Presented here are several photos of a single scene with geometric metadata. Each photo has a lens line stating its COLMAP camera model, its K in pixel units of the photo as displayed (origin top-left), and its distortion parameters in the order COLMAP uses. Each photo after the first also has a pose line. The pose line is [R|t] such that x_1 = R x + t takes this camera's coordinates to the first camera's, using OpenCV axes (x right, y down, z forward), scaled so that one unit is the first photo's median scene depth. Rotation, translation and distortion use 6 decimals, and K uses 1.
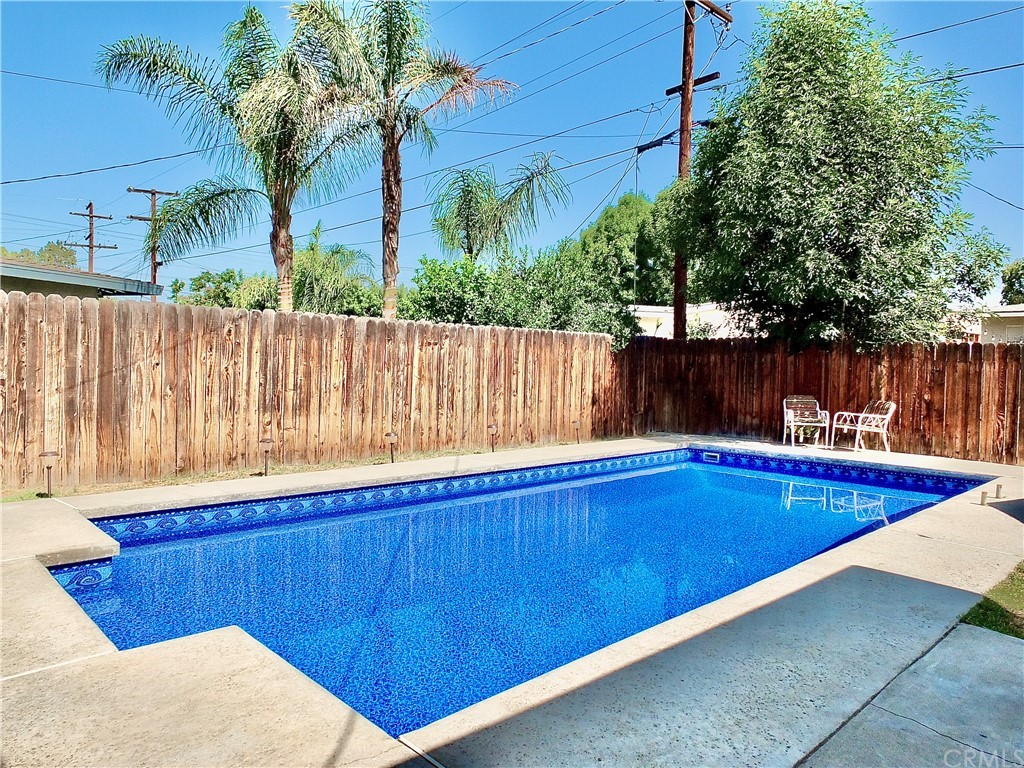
lens RADIAL K [[694.3, 0, 515.0], [0, 694.3, 386.2], [0, 0, 1]] dist [-0.033269, 0.001780]
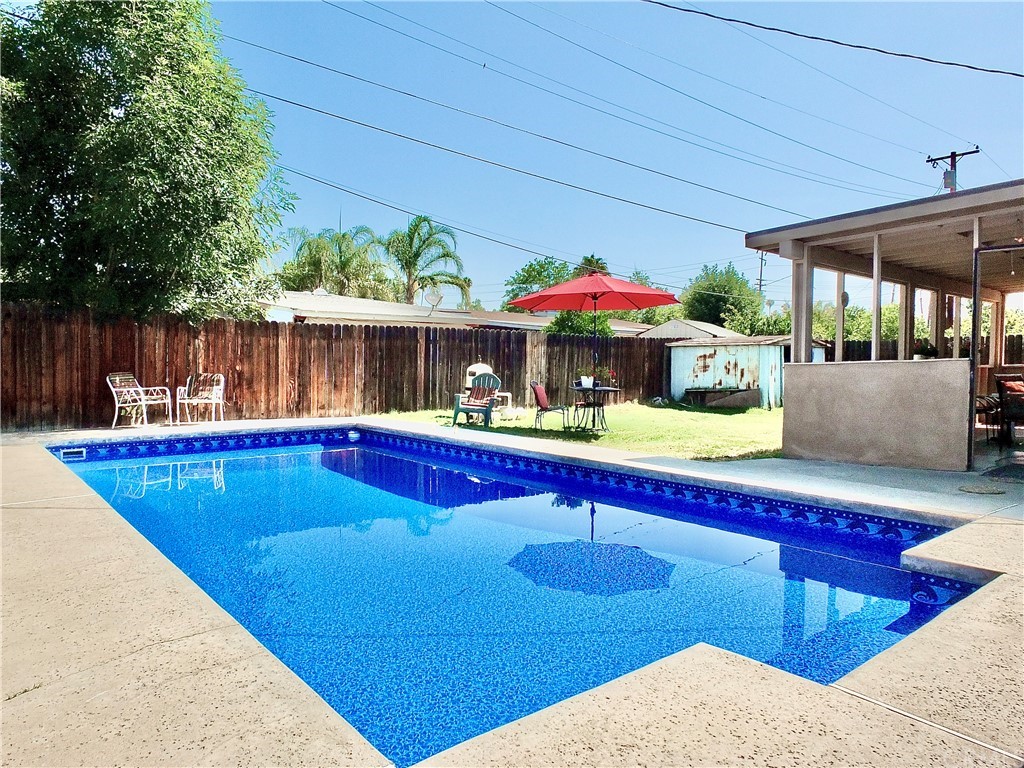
lens RADIAL K [[694.3, 0, 515.0], [0, 694.3, 386.2], [0, 0, 1]] dist [-0.033269, 0.001780]
pose [[0.074660, -0.058247, 0.995506, -0.484520], [0.024465, 0.998099, 0.056564, -0.007018], [-0.996909, 0.020132, 0.075943, 0.463878]]
